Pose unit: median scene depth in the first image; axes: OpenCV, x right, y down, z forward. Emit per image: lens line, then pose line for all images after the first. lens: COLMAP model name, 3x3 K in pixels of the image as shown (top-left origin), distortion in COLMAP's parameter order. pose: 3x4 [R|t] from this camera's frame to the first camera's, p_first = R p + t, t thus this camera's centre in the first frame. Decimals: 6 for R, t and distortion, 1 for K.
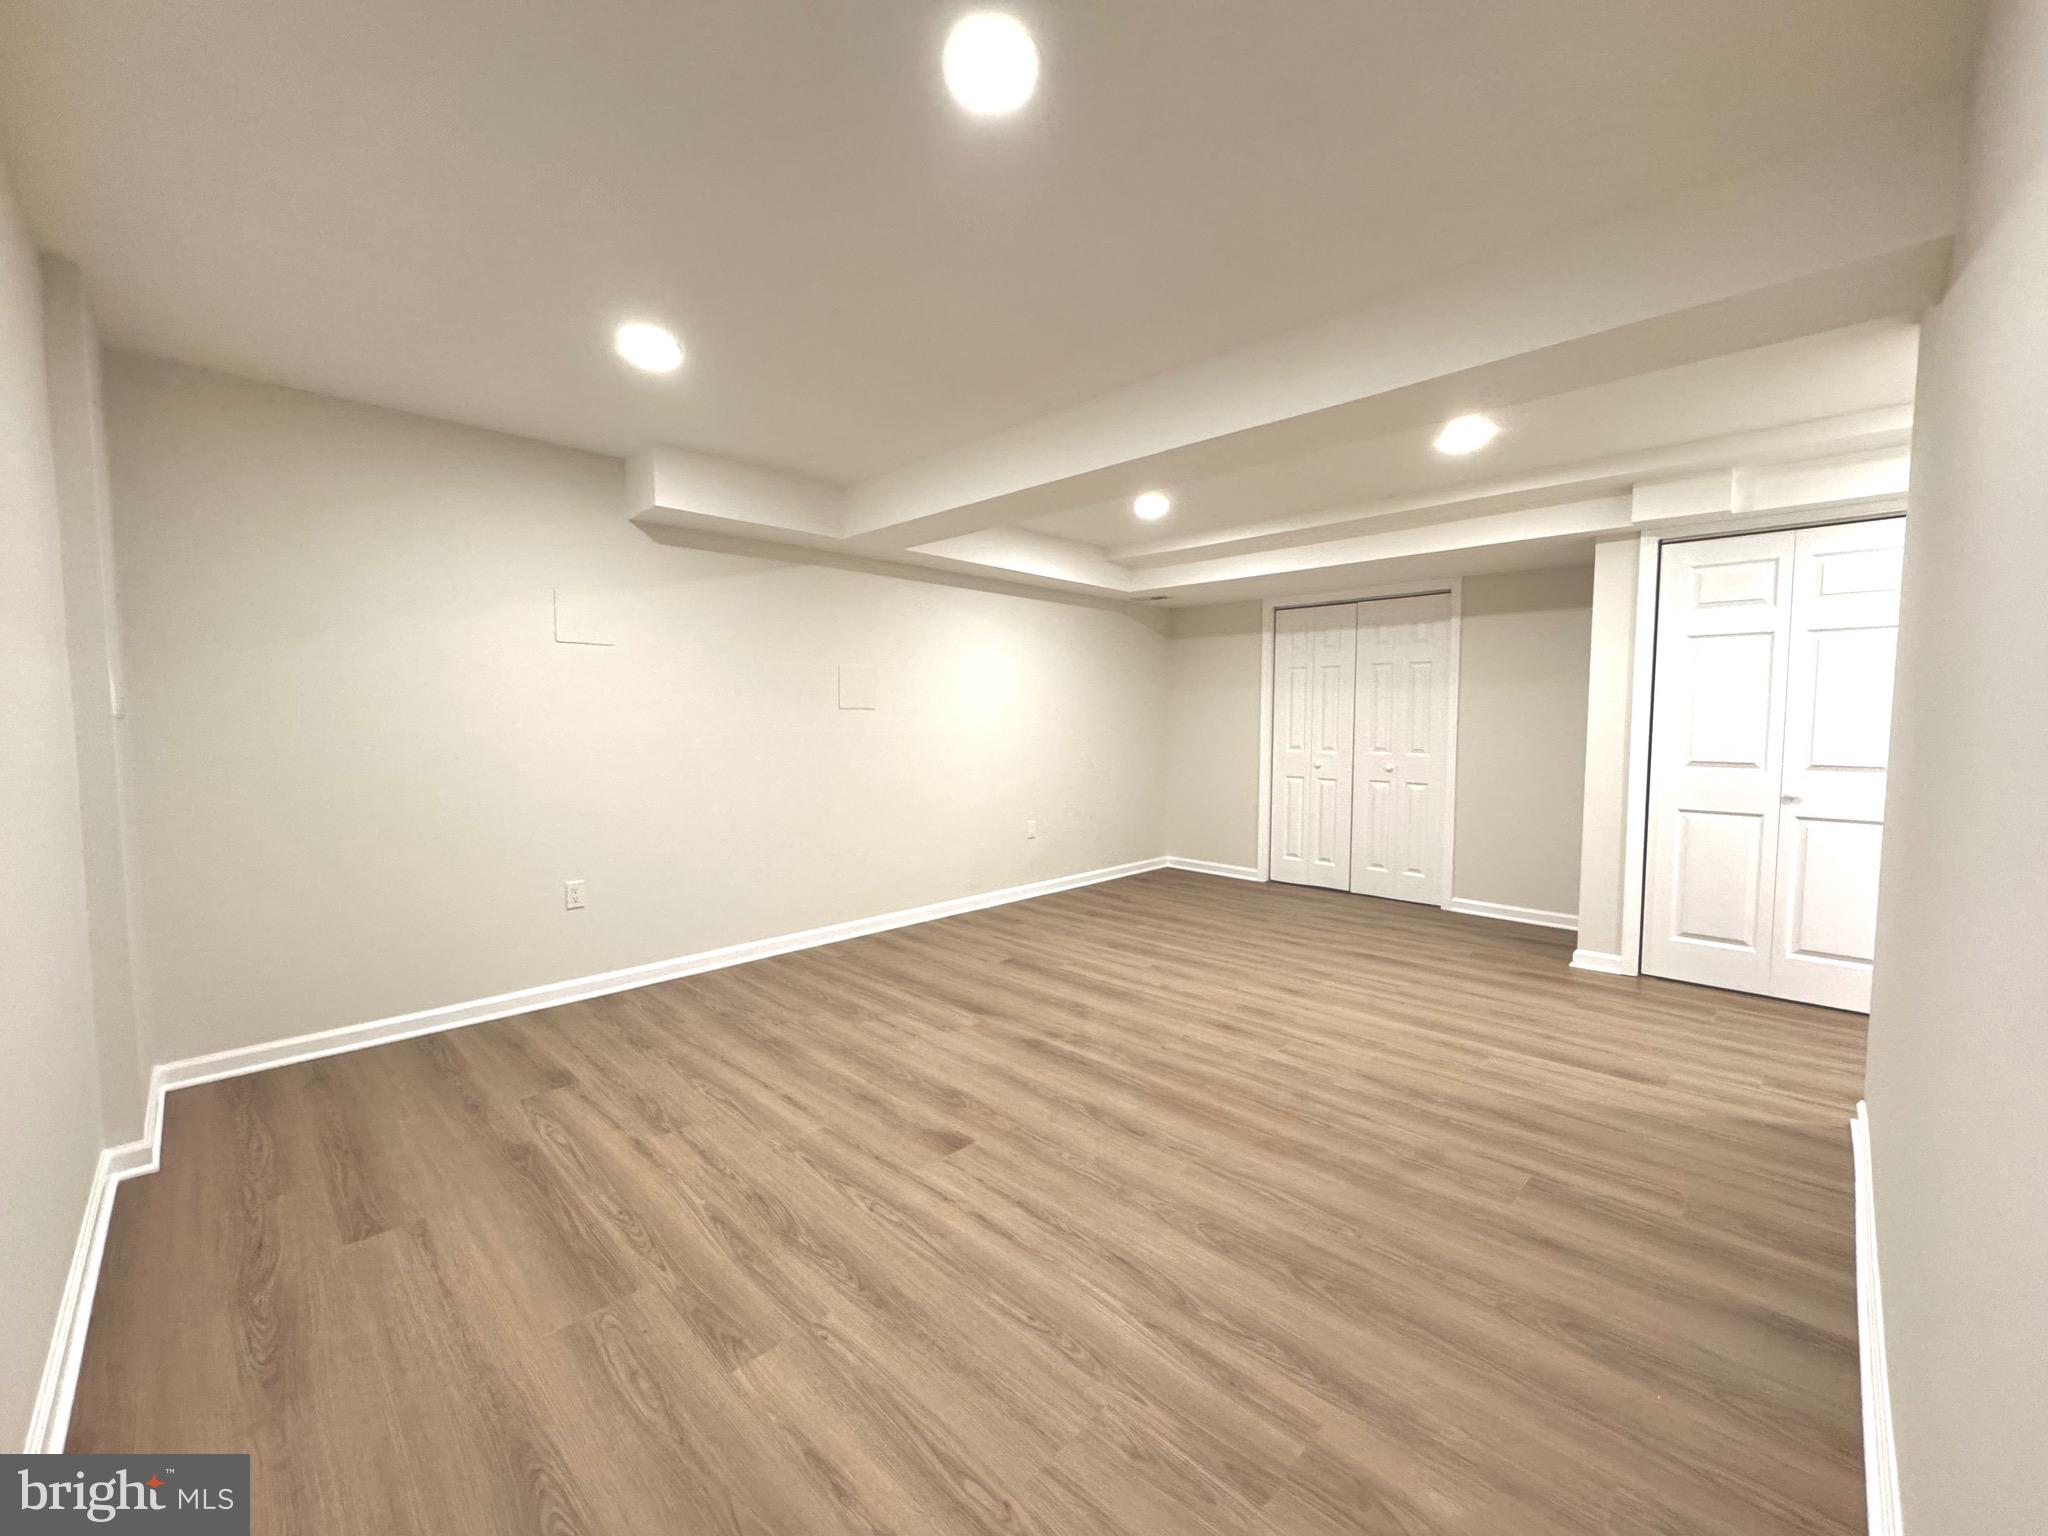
lens RADIAL K [[821.1, 0, 1028.8], [0, 821.1, 765.9], [0, 0, 1]] dist [0.000424, 0.000080]
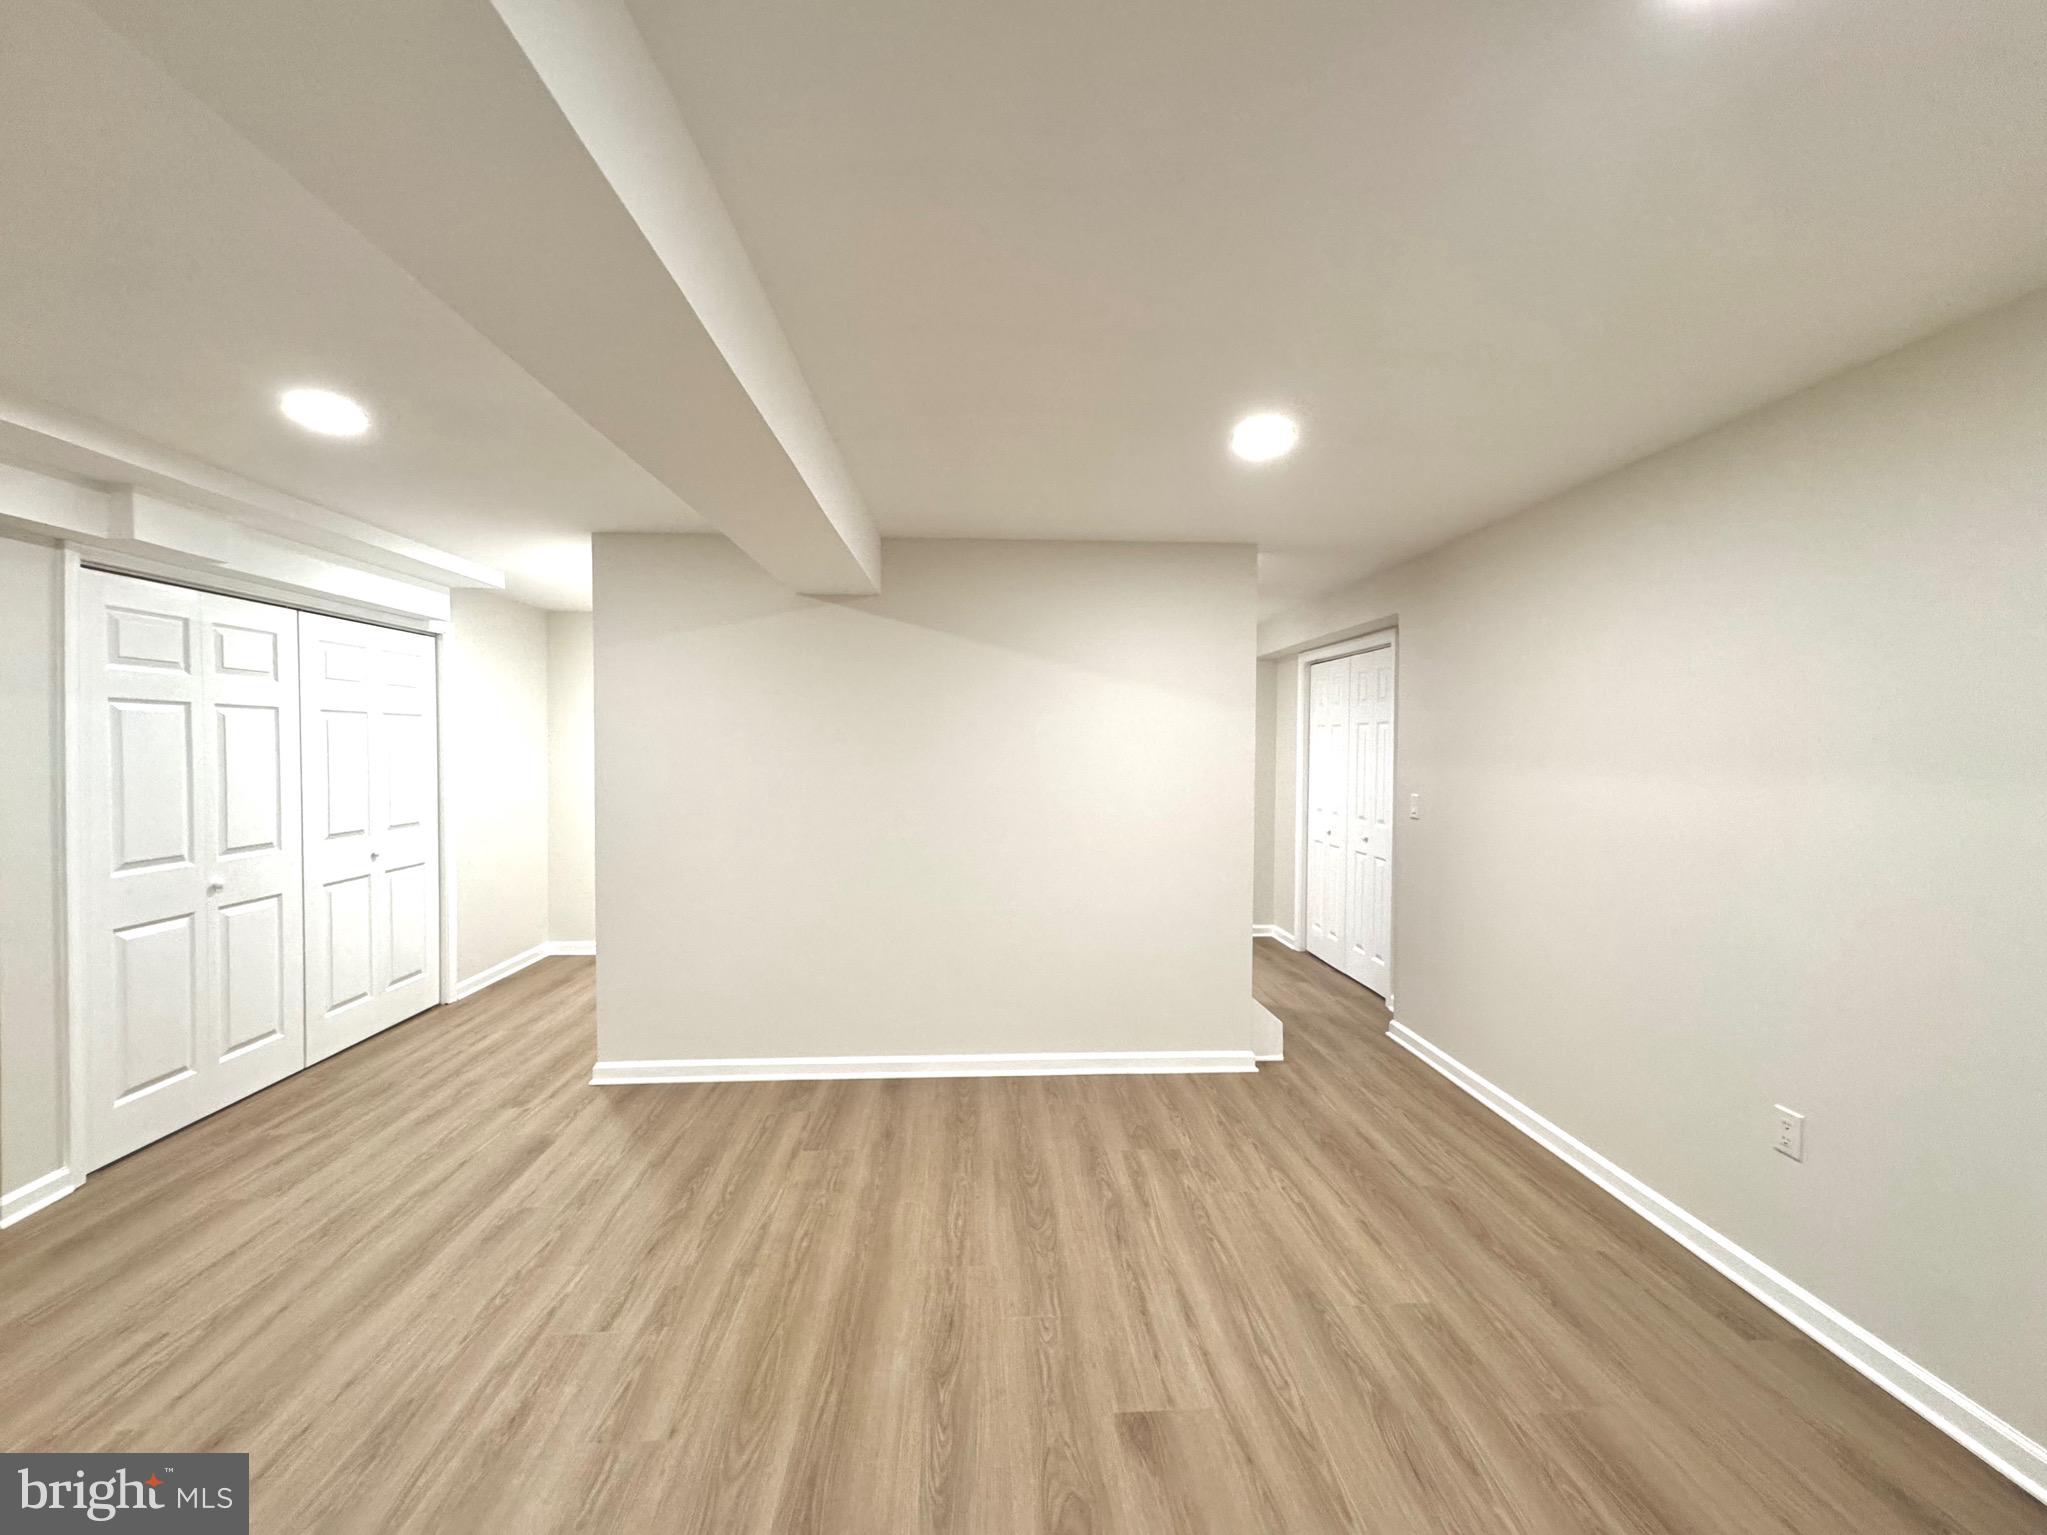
lens RADIAL K [[820.7, 0, 1028.3], [0, 820.7, 765.4], [0, 0, 1]] dist [0.000424, 0.000080]
pose [[-0.745595, -0.021485, 0.666052, -0.533390], [0.032573, 0.997111, 0.068627, -0.201630], [-0.665602, 0.072863, -0.742741, 1.699477]]
